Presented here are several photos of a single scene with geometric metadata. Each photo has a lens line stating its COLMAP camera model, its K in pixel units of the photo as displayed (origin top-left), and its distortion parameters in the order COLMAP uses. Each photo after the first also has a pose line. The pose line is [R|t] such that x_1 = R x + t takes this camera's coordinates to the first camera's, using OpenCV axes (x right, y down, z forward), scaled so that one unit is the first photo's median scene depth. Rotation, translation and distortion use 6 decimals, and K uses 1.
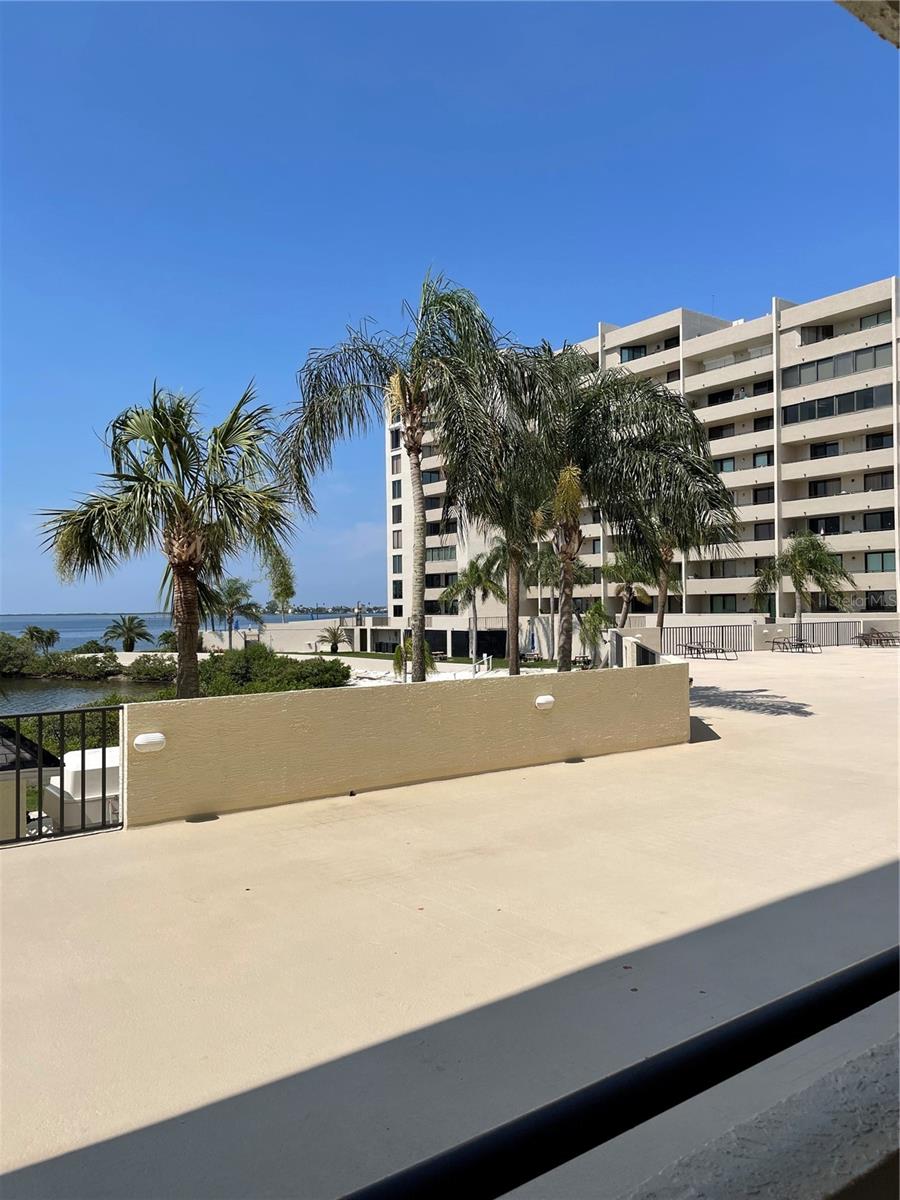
lens RADIAL K [[899.6, 0, 462.6], [0, 899.6, 600.8], [0, 0, 1]] dist [0.051097, -0.003724]
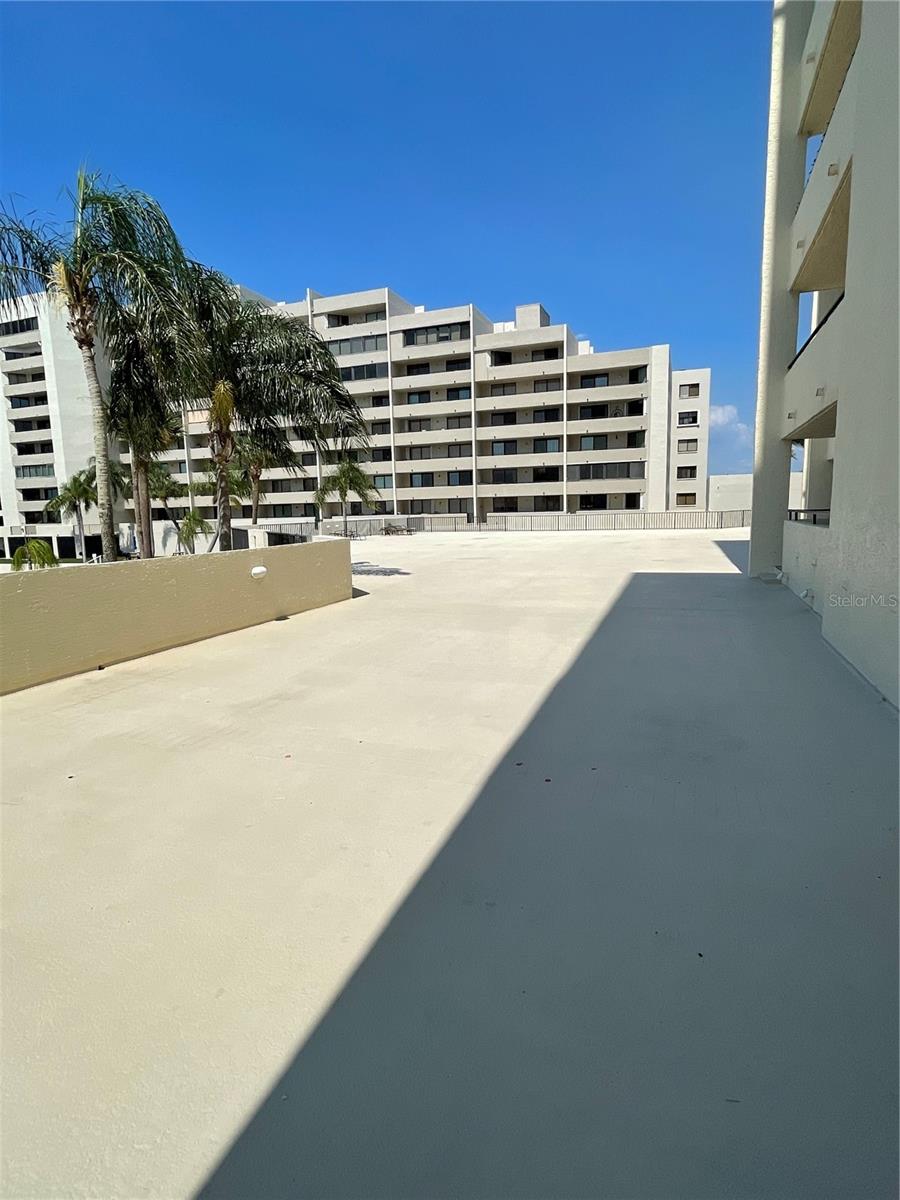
lens RADIAL K [[626.8, 0, 449.3], [0, 626.8, 602.5], [0, 0, 1]] dist [-0.000291, -0.000167]
pose [[0.848526, -0.084763, 0.522321, -0.017941], [0.009078, 0.989273, 0.145793, 0.004771], [-0.529076, -0.118968, 0.840193, 0.023729]]
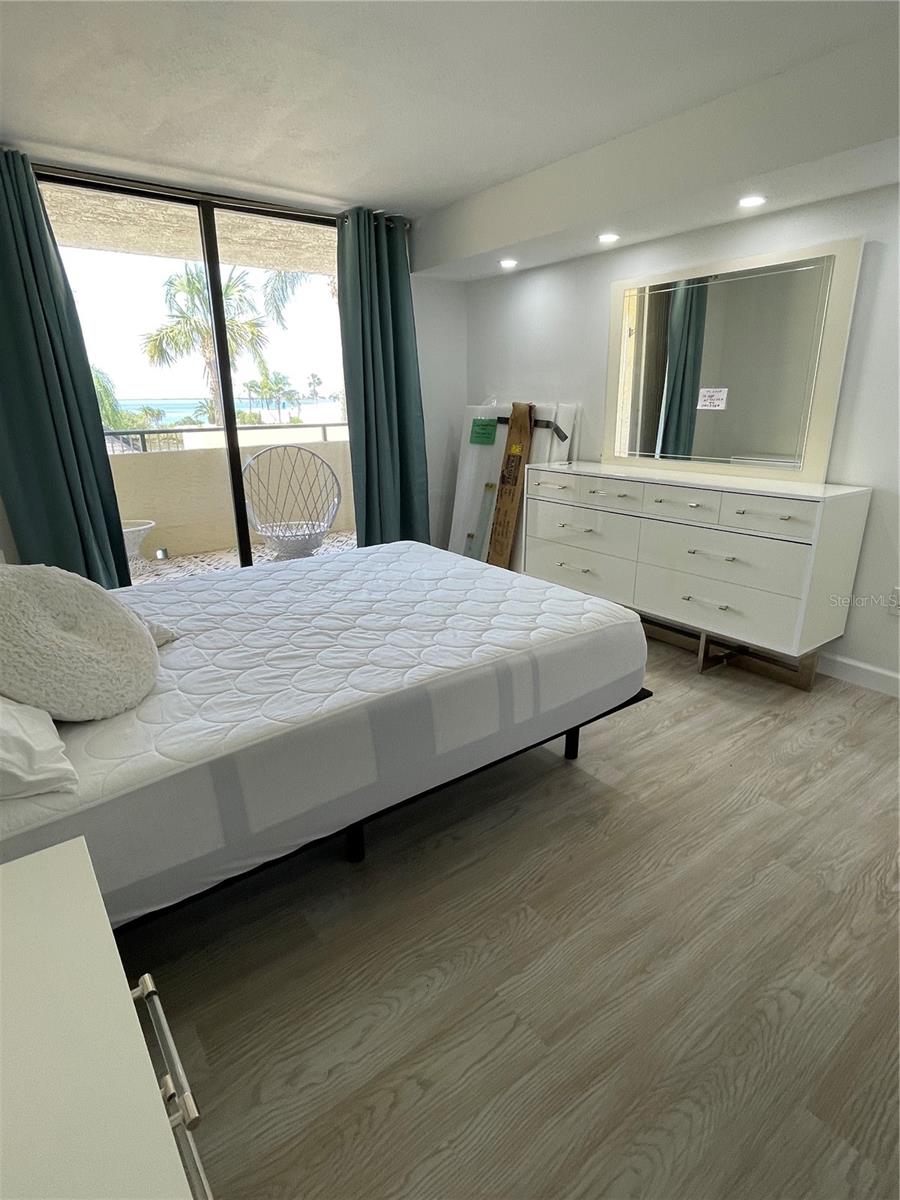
lens RADIAL K [[626.8, 0, 449.3], [0, 626.8, 602.5], [0, 0, 1]] dist [-0.000291, -0.000167]
pose [[0.999947, 0.003955, -0.009551, 0.056348], [-0.000675, 0.946941, 0.321407, 0.004067], [0.010315, -0.321383, 0.946893, -0.114819]]
